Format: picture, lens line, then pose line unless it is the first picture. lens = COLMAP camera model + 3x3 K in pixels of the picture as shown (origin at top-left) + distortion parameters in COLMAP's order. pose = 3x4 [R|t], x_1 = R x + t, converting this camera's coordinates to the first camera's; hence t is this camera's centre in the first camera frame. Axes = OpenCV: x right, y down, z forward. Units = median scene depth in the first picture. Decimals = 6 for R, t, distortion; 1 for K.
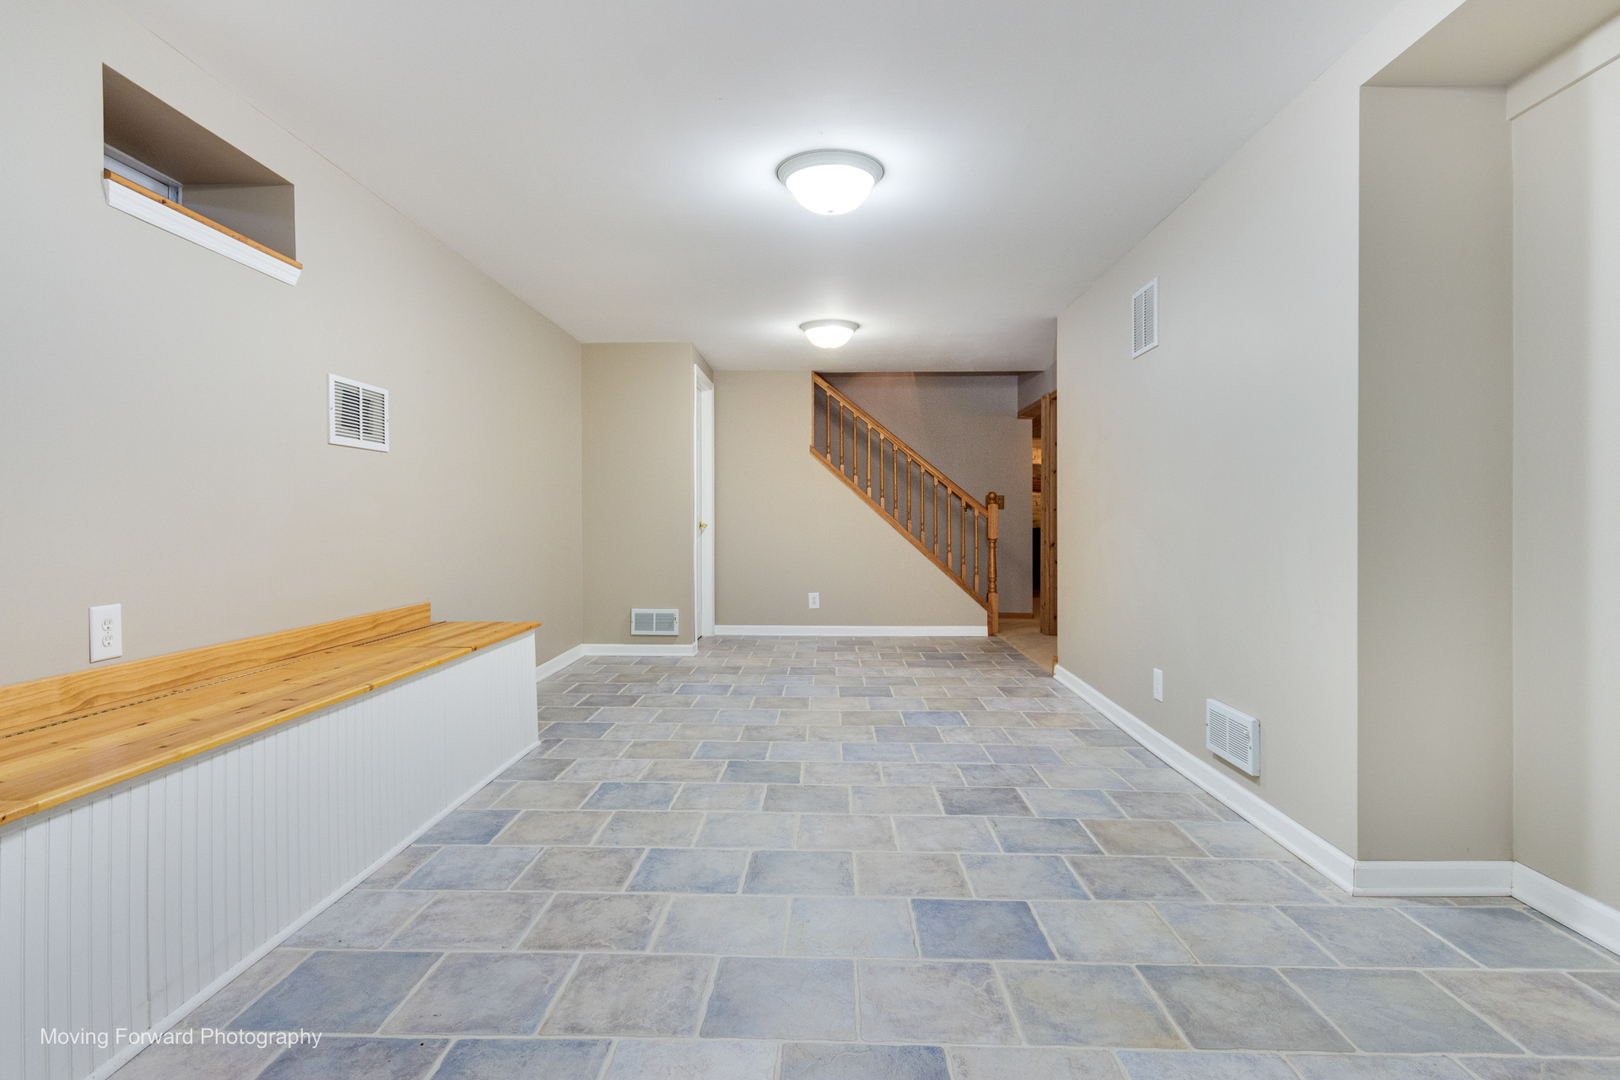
lens RADIAL K [[825.8, 0, 806.8], [0, 825.8, 535.4], [0, 0, 1]] dist [-0.001649, -0.000072]
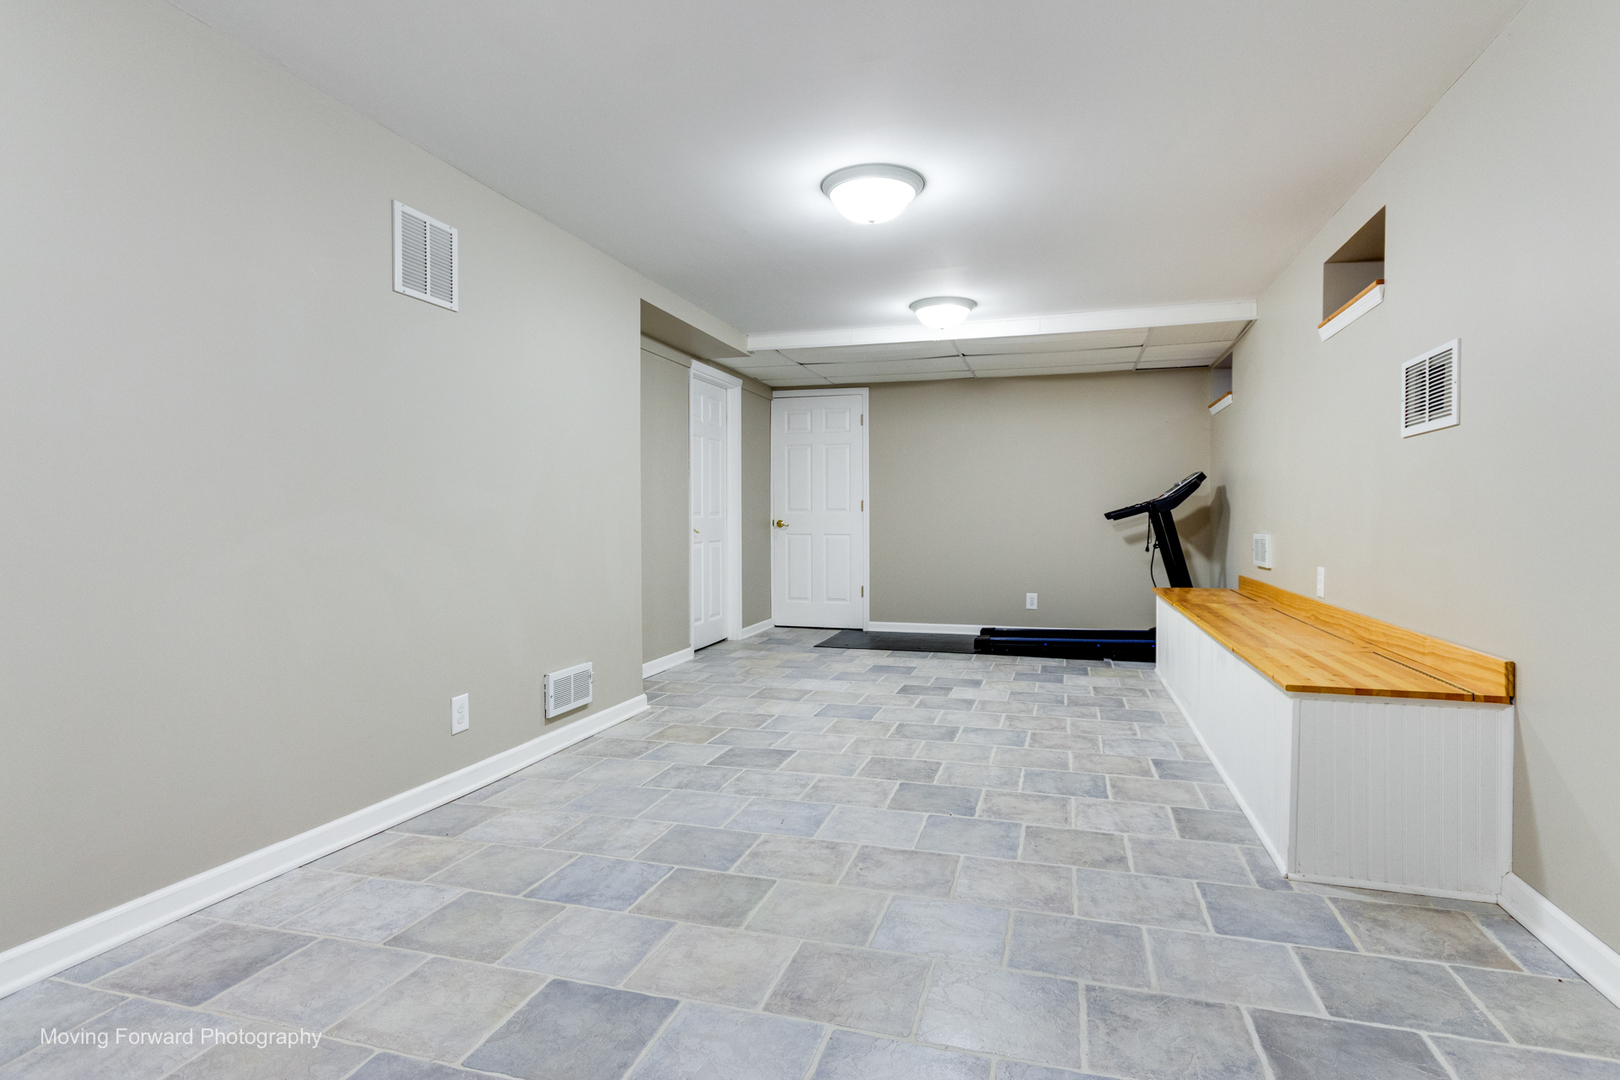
lens RADIAL K [[830.3, 0, 805.6], [0, 830.3, 535.9], [0, 0, 1]] dist [0.003016, 0.000151]
pose [[-0.963509, -0.004633, 0.267636, -0.168879], [0.005165, 0.999342, 0.035893, -0.035844], [-0.267627, 0.035966, -0.962851, 2.025358]]
